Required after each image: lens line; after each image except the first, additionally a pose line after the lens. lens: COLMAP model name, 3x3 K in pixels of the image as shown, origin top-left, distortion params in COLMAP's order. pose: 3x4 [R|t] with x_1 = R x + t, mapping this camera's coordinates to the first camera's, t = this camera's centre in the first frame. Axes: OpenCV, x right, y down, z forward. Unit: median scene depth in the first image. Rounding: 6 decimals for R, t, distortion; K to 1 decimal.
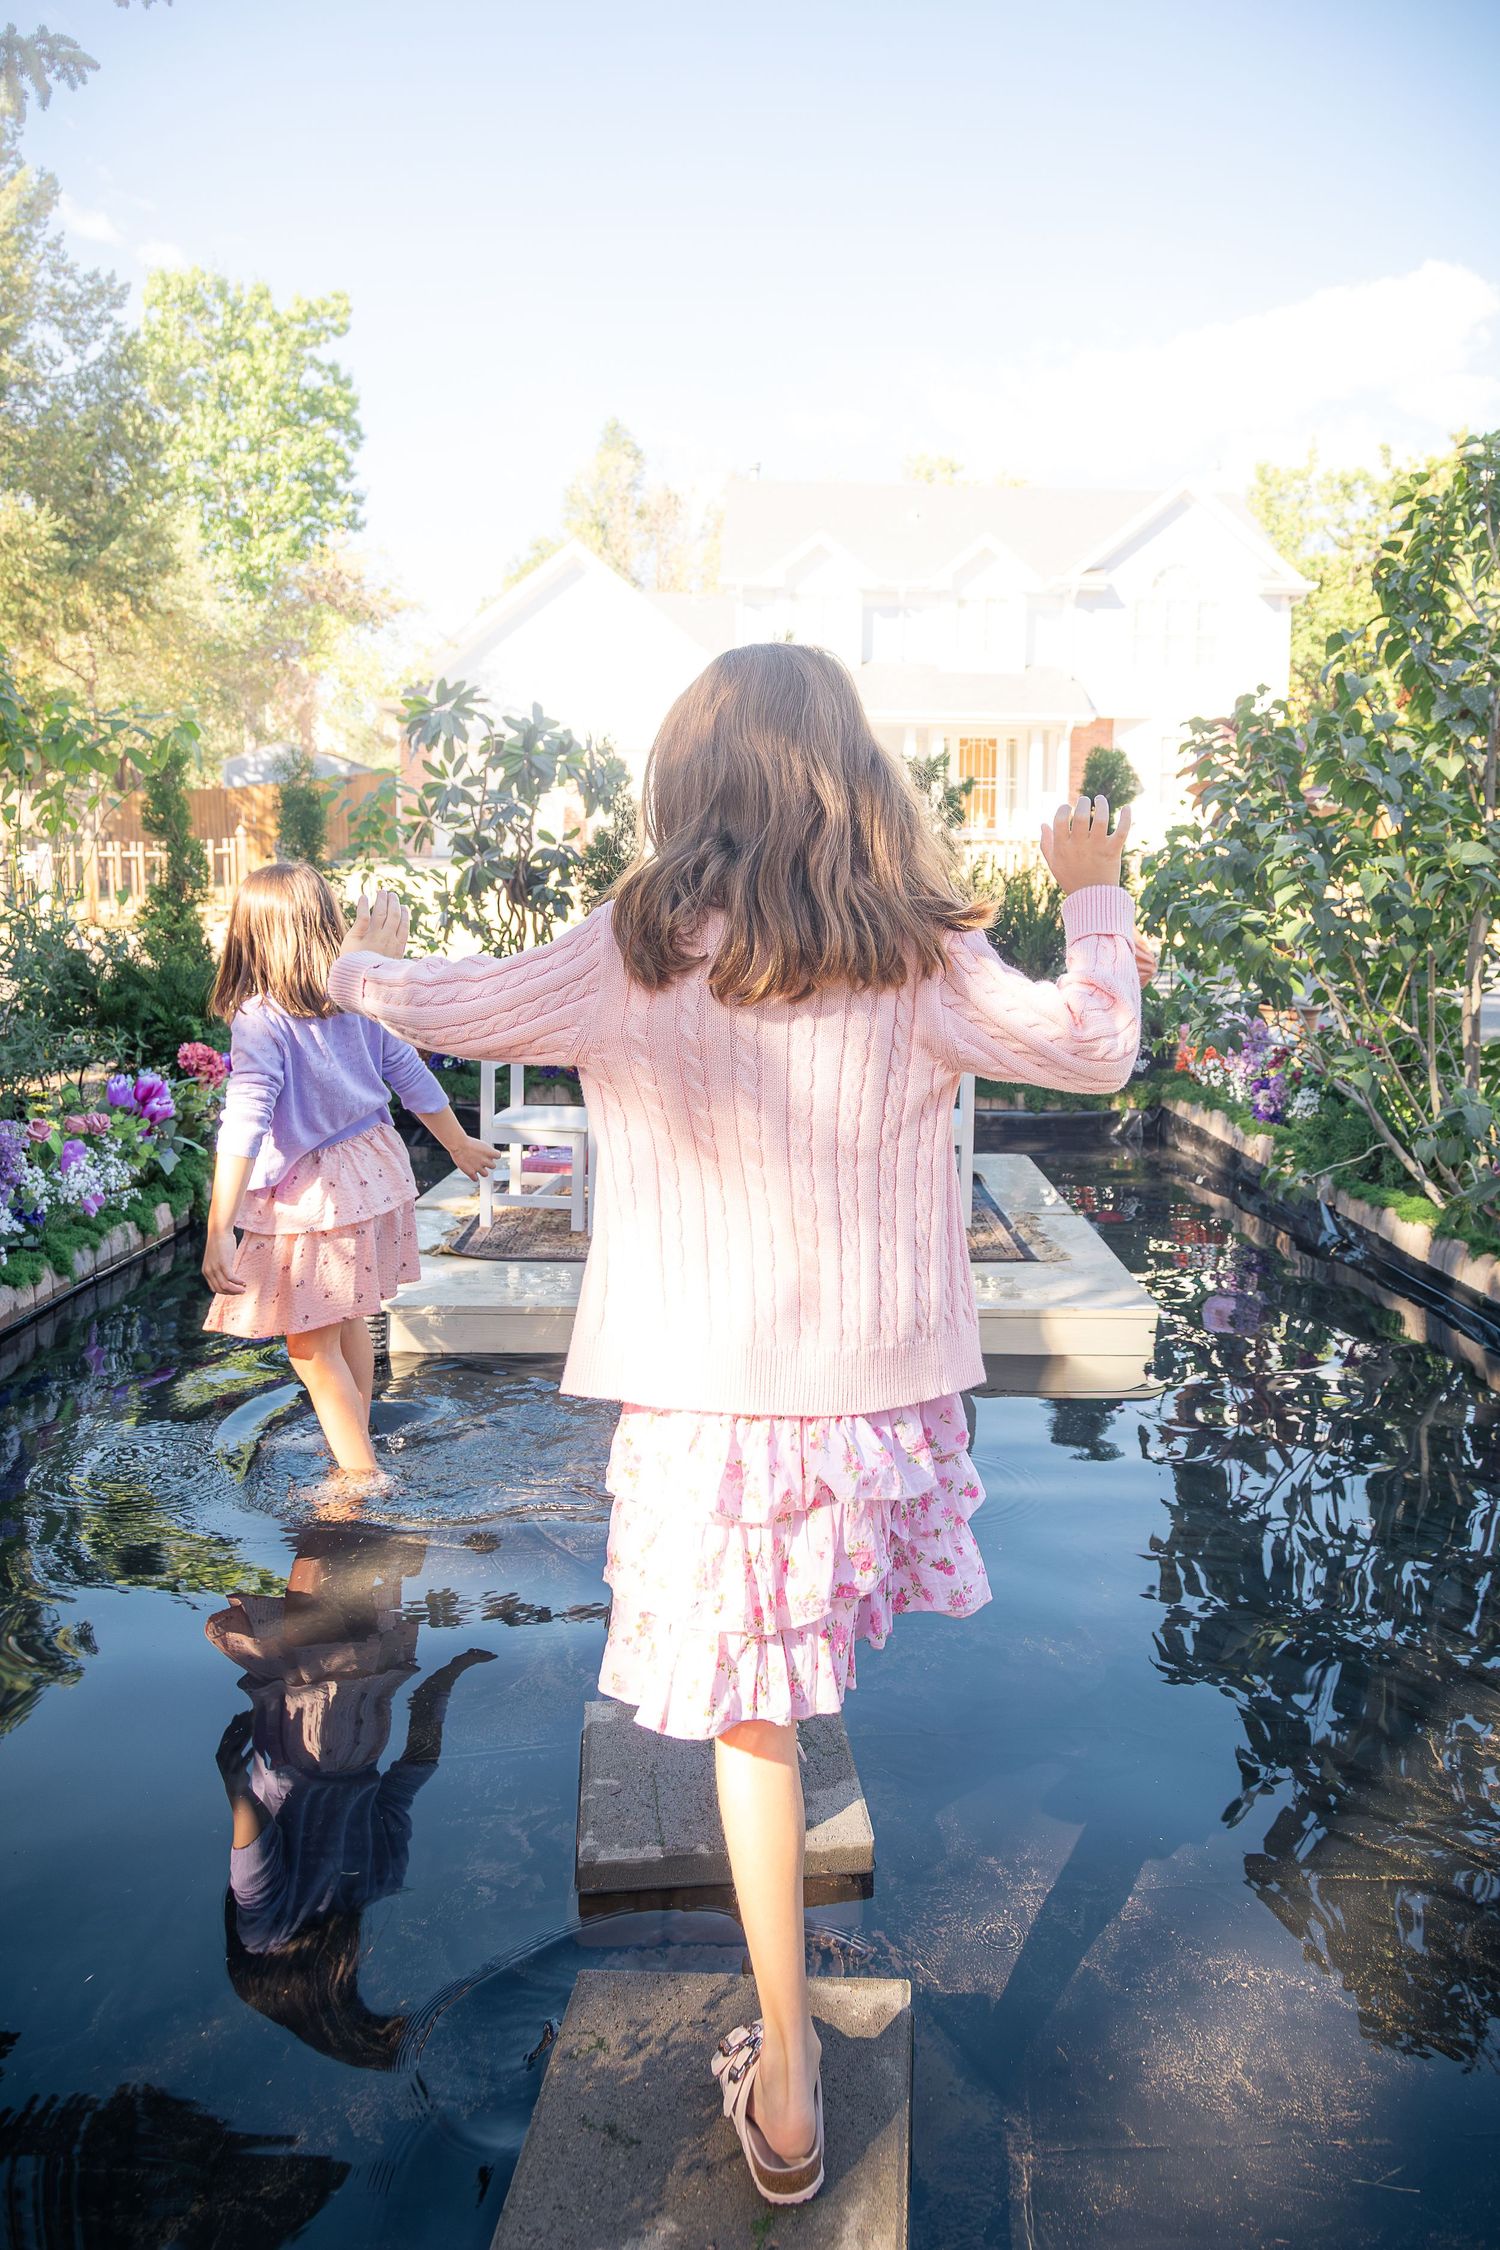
lens RADIAL K [[1538.6, 0, 843.2], [0, 1538.6, 982.0], [0, 0, 1]] dist [-0.009110, 0.002598]
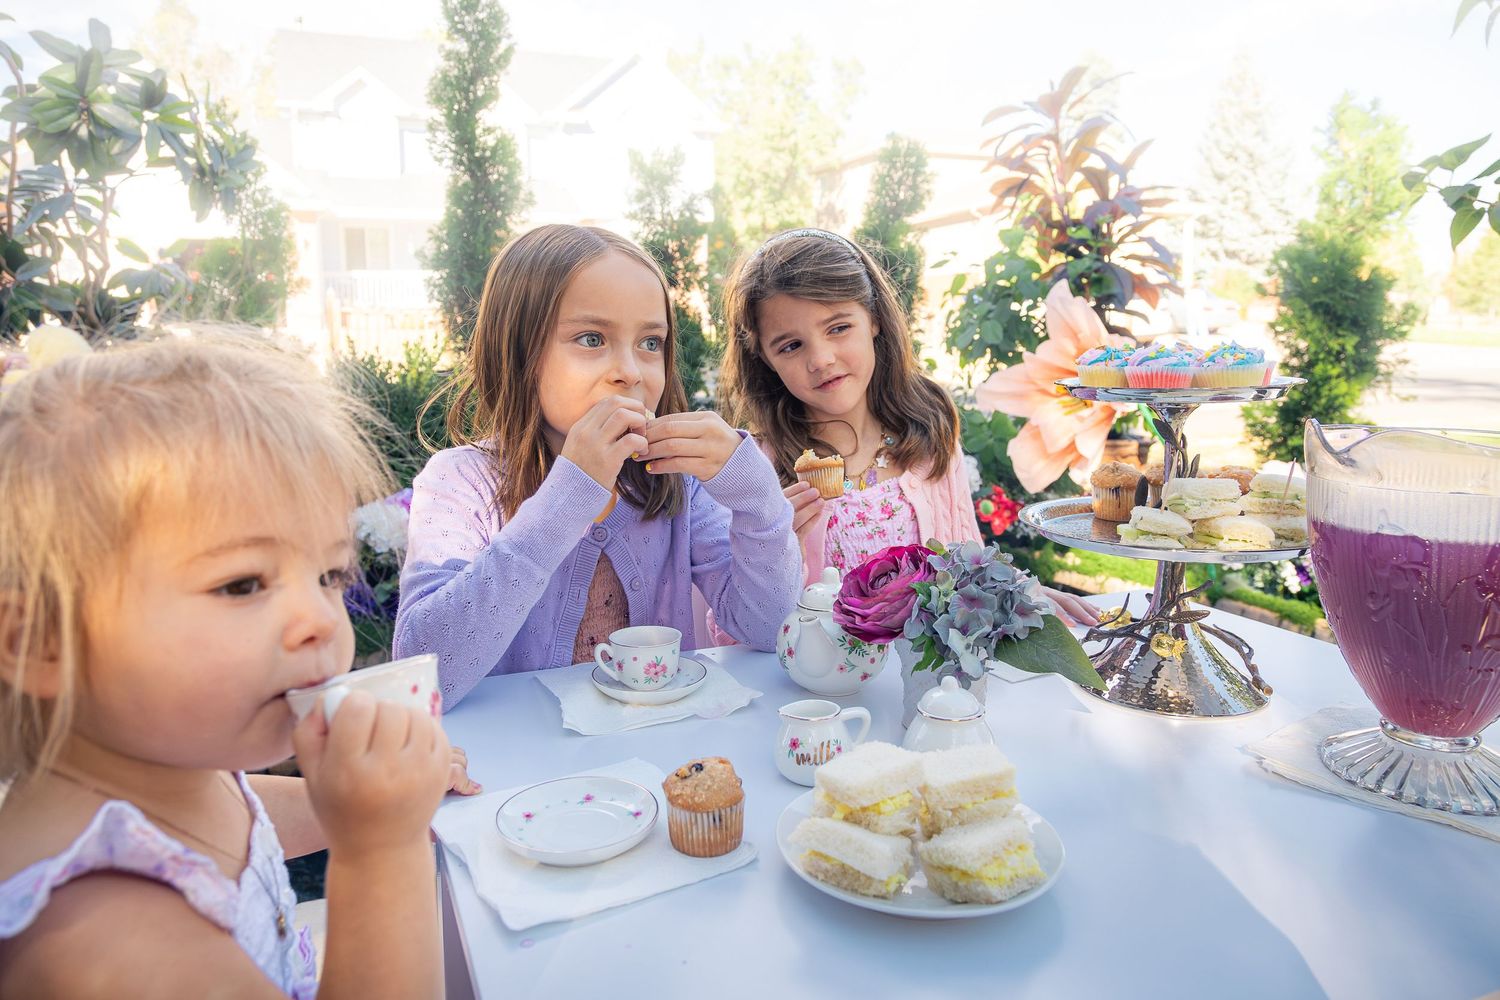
lens RADIAL K [[983.8, 0, 698.1], [0, 983.8, 421.0], [0, 0, 1]] dist [0.004403, 0.001290]
pose [[0.945408, -0.056996, 0.320867, -0.104173], [0.053251, 0.998372, 0.020440, -0.016642], [-0.321510, -0.002238, 0.946904, 0.526844]]
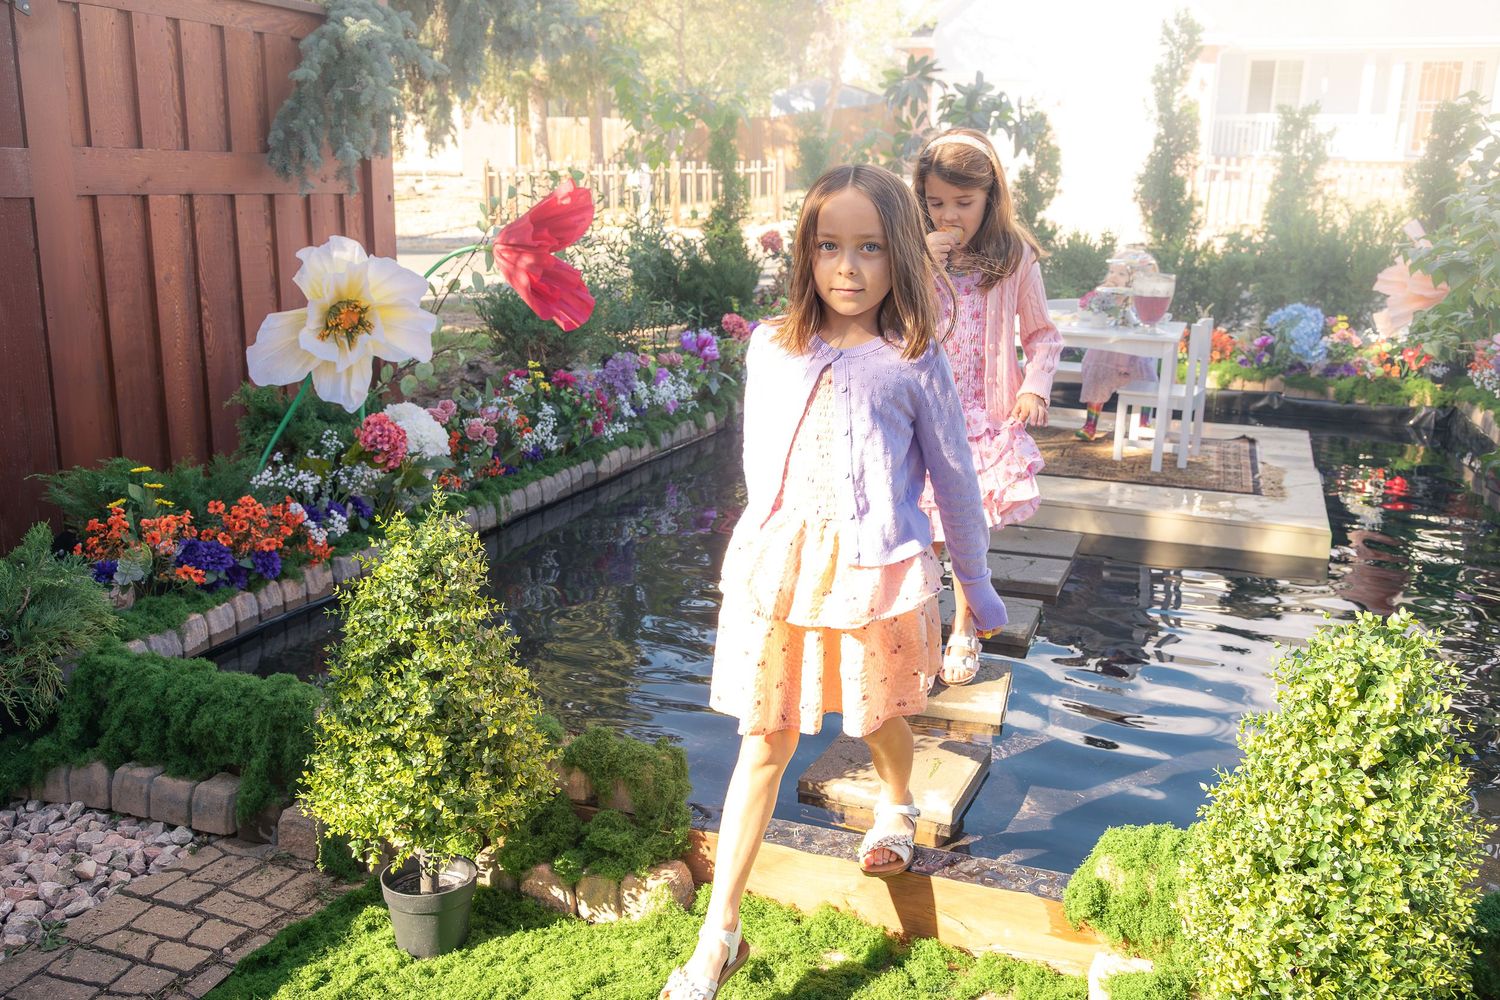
lens RADIAL K [[1321.4, 0, 759.4], [0, 1321.4, 517.5], [0, 0, 1]] dist [-0.003884, 0.003238]
pose [[0.923676, 0.105699, -0.368309, 0.084756], [-0.038910, 0.982106, 0.184267, -0.004155], [0.381195, -0.155872, 0.911260, -0.174666]]
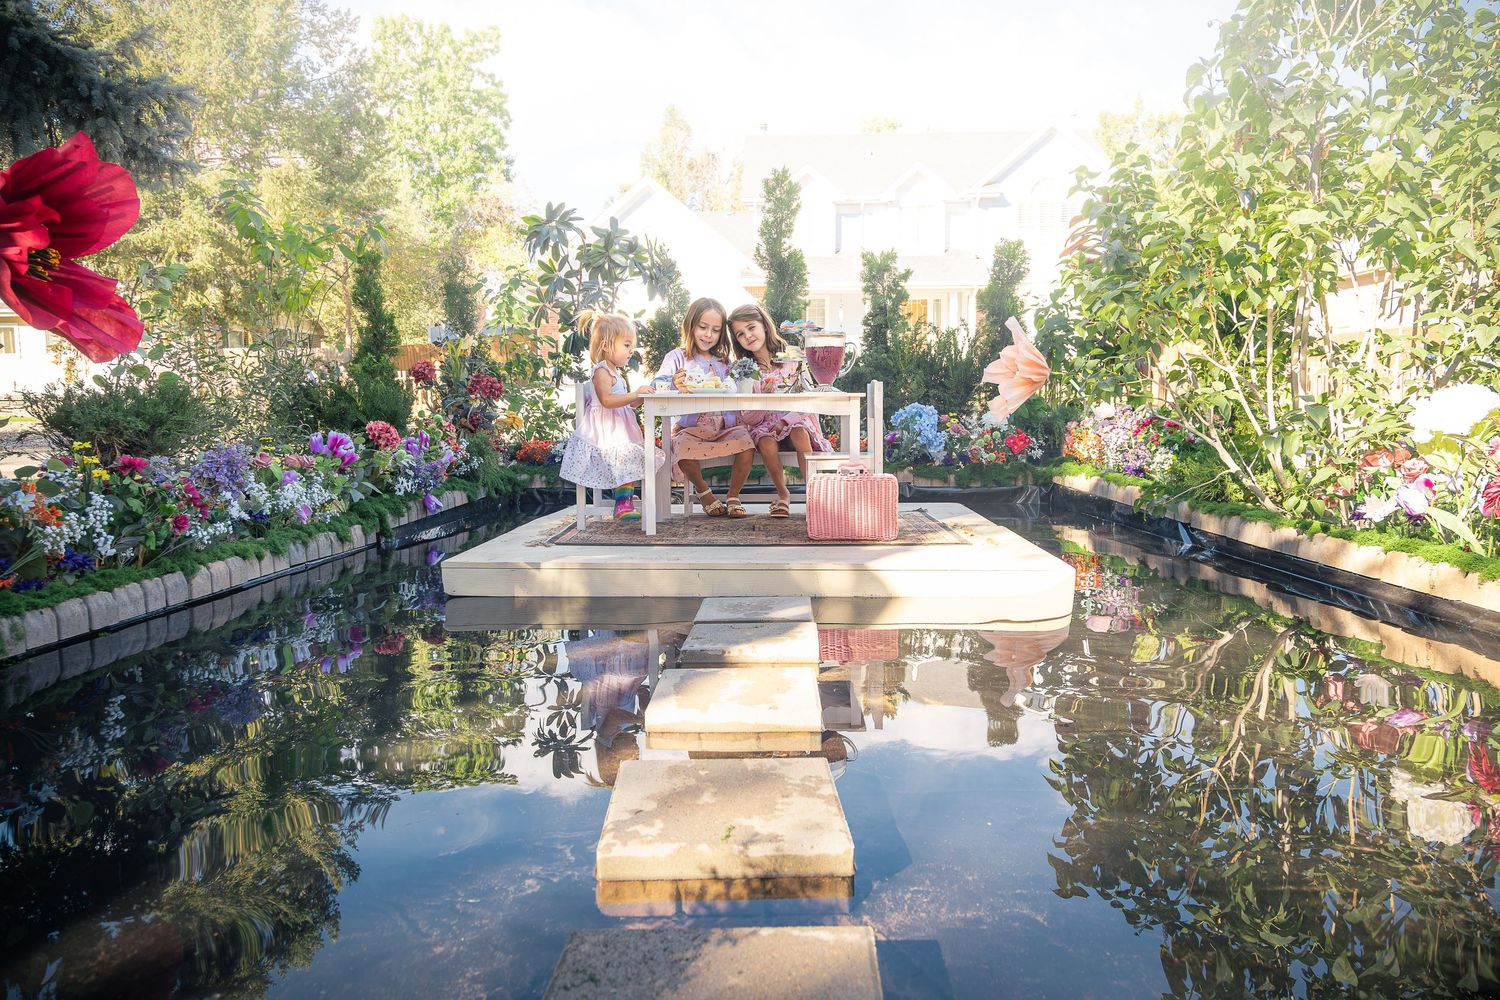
lens RADIAL K [[985.7, 0, 750.0], [0, 985.7, 500.0], [0, 0, 1]] dist [0.007107, 0.003057]
pose [[0.996815, -0.015626, -0.078204, -0.000309], [0.017073, 0.999695, 0.017868, 0.069631], [0.077901, -0.019146, 0.996777, 0.064391]]
